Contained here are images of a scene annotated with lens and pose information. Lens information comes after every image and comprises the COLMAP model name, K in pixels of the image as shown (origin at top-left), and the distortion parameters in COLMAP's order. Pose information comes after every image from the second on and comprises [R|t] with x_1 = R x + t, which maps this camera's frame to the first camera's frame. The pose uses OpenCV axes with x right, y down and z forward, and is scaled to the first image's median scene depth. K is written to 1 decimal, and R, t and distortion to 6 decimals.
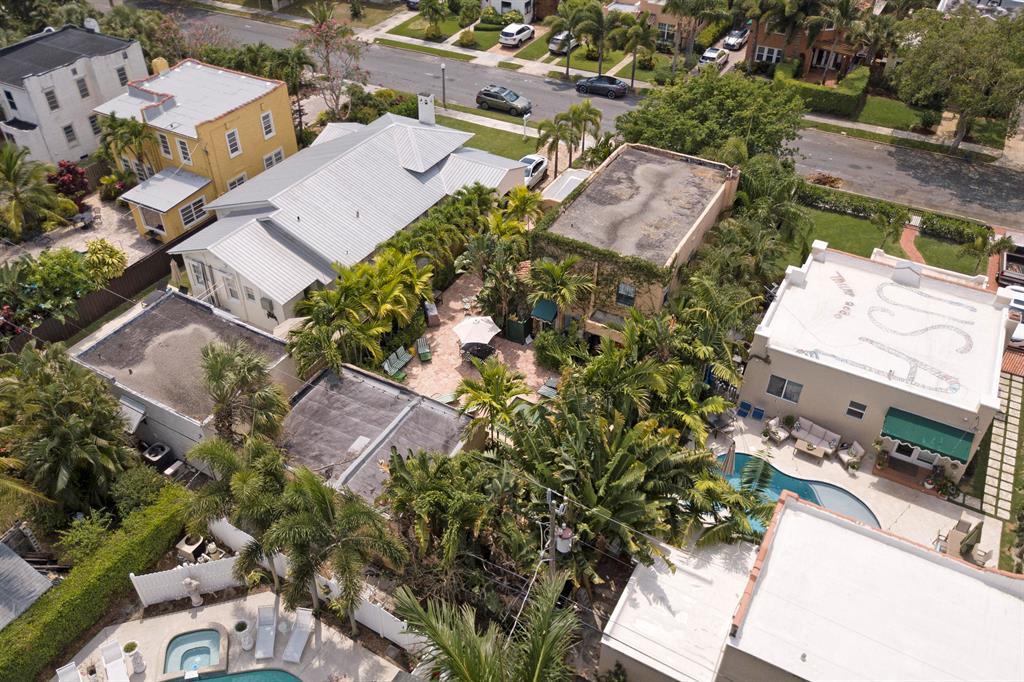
lens RADIAL K [[792.3, 0, 512.0], [0, 792.3, 341.0], [0, 0, 1]] dist [0.001256, -0.005826]
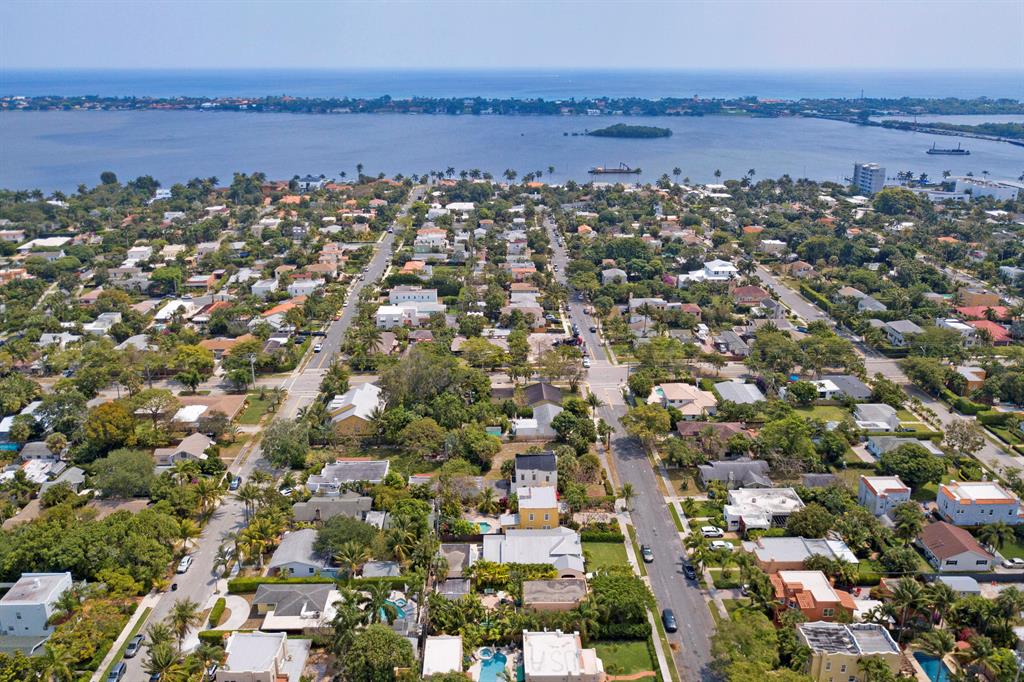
lens RADIAL K [[792.3, 0, 512.0], [0, 792.3, 341.0], [0, 0, 1]] dist [0.001256, -0.005826]
pose [[0.522213, 0.280170, -0.805480, 2.351186], [-0.540973, 0.838974, -0.058906, -0.737276], [0.659273, 0.466505, 0.589688, -1.487530]]
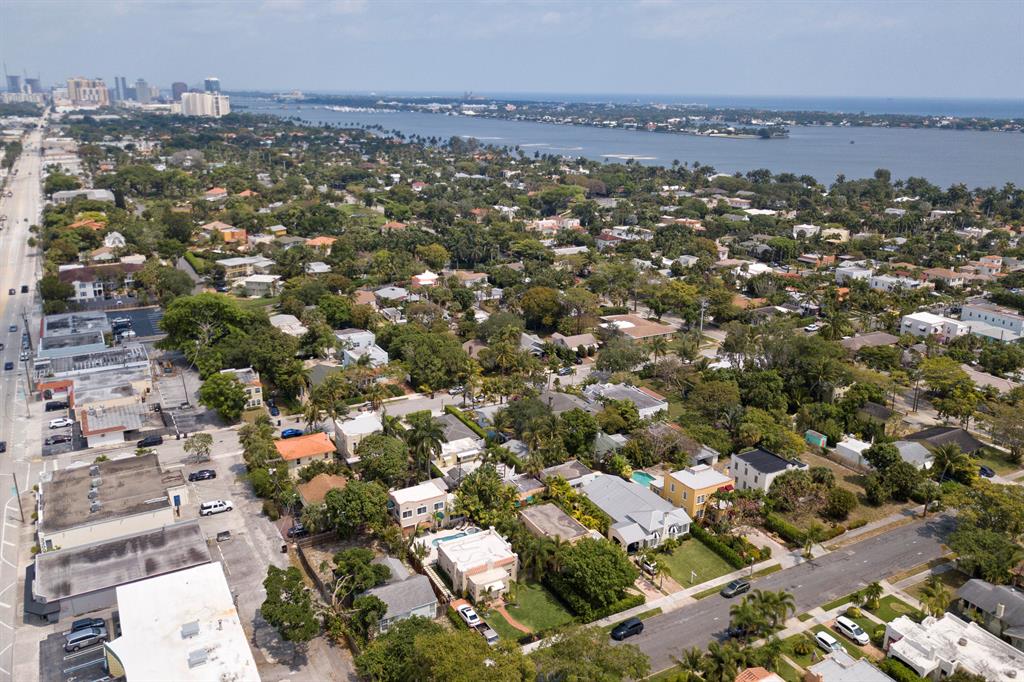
lens RADIAL K [[792.3, 0, 512.0], [0, 792.3, 341.0], [0, 0, 1]] dist [0.001256, -0.005826]
pose [[-0.522972, 0.247602, -0.815594, 2.495891], [-0.550343, 0.632590, 0.544933, -2.141795], [0.650863, 0.733841, -0.194561, 0.964928]]
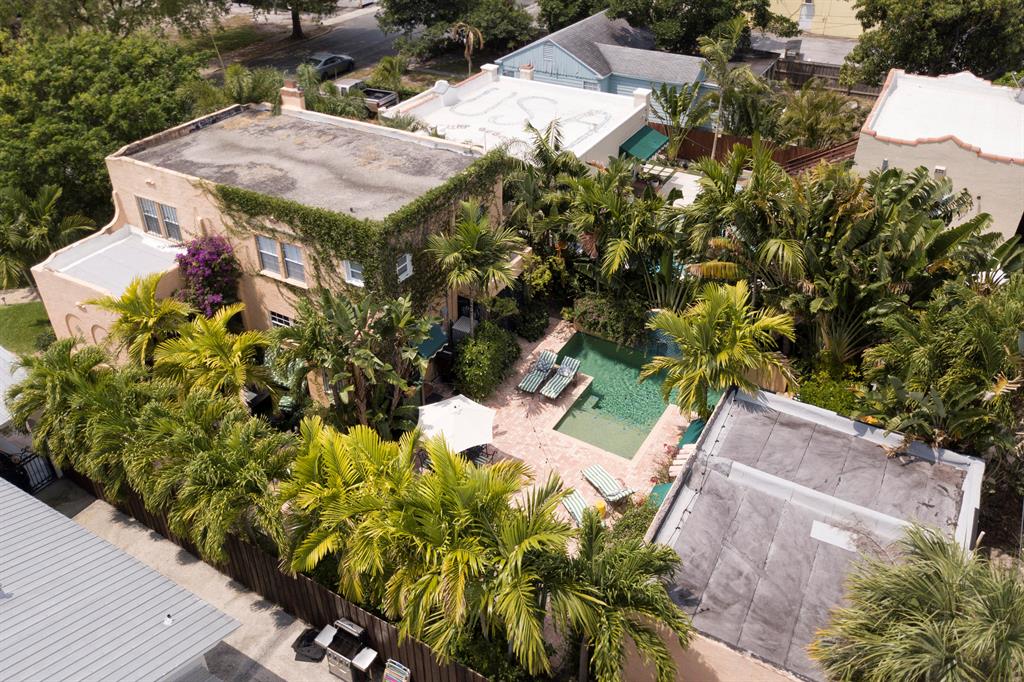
lens RADIAL K [[755.3, 0, 512.0], [0, 755.3, 341.0], [0, 0, 1]] dist [-0.004347, -0.002512]
pose [[0.004951, -0.583819, 0.811869, -0.401370], [0.639577, 0.625956, 0.446229, -0.239610], [-0.768711, 0.517043, 0.376496, 0.688876]]
